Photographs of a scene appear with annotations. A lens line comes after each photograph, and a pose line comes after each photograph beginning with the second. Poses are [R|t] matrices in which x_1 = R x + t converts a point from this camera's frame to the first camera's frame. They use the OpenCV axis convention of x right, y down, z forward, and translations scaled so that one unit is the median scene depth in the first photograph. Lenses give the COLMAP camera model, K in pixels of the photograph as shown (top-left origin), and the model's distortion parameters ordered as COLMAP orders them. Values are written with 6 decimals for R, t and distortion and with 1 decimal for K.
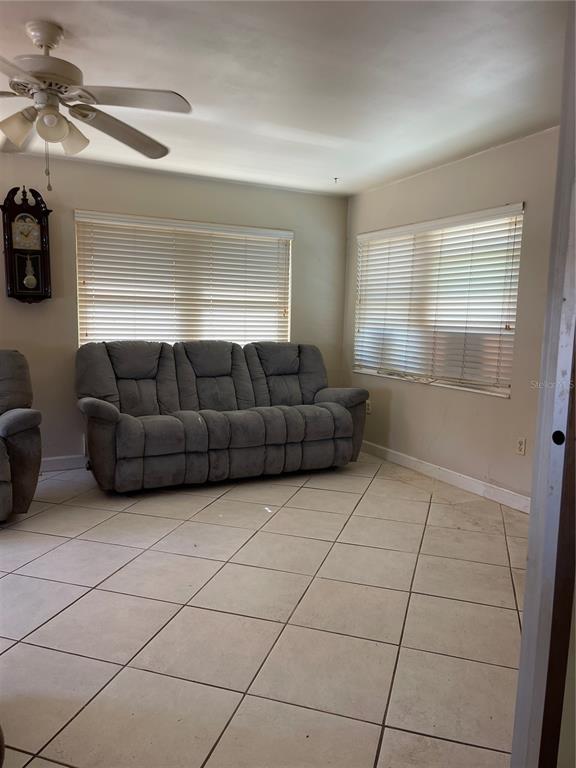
lens RADIAL K [[561.5, 0, 288.0], [0, 561.5, 384.0], [0, 0, 1]] dist [0.008519, 0.002638]
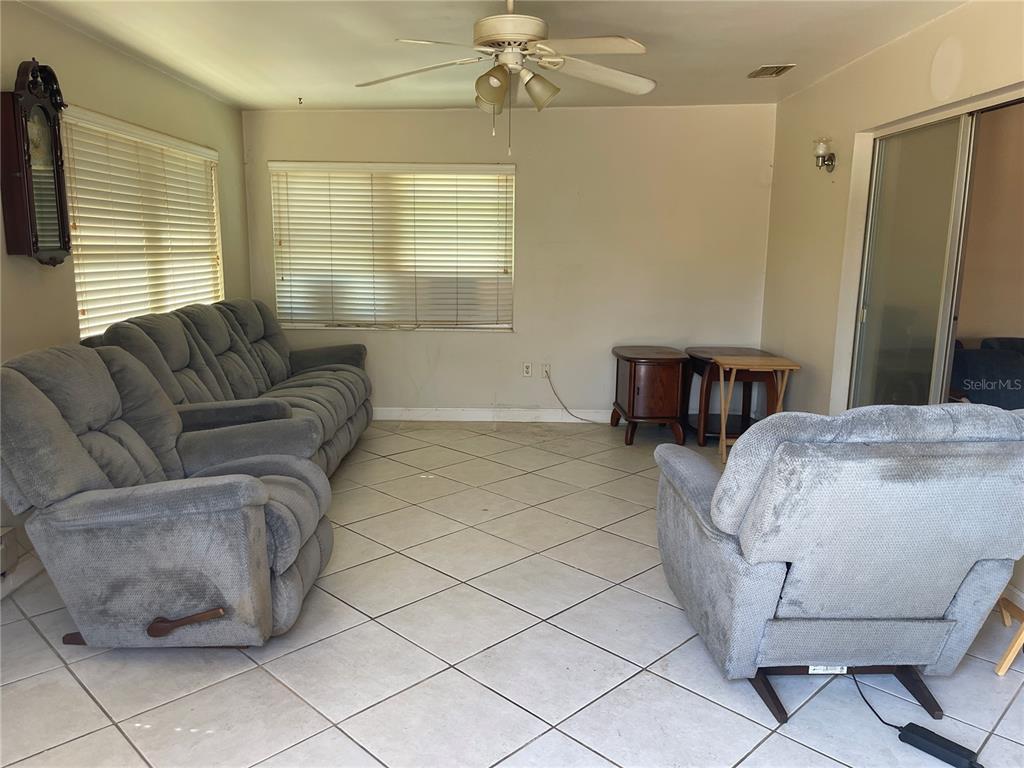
lens RADIAL K [[738.8, 0, 512.0], [0, 738.8, 384.0], [0, 0, 1]] dist [-0.050699, -0.000608]
pose [[0.461436, -0.170936, 0.870550, -0.817573], [0.102234, 0.984971, 0.139213, -0.069321], [-0.881263, 0.024762, 0.471976, 0.230355]]
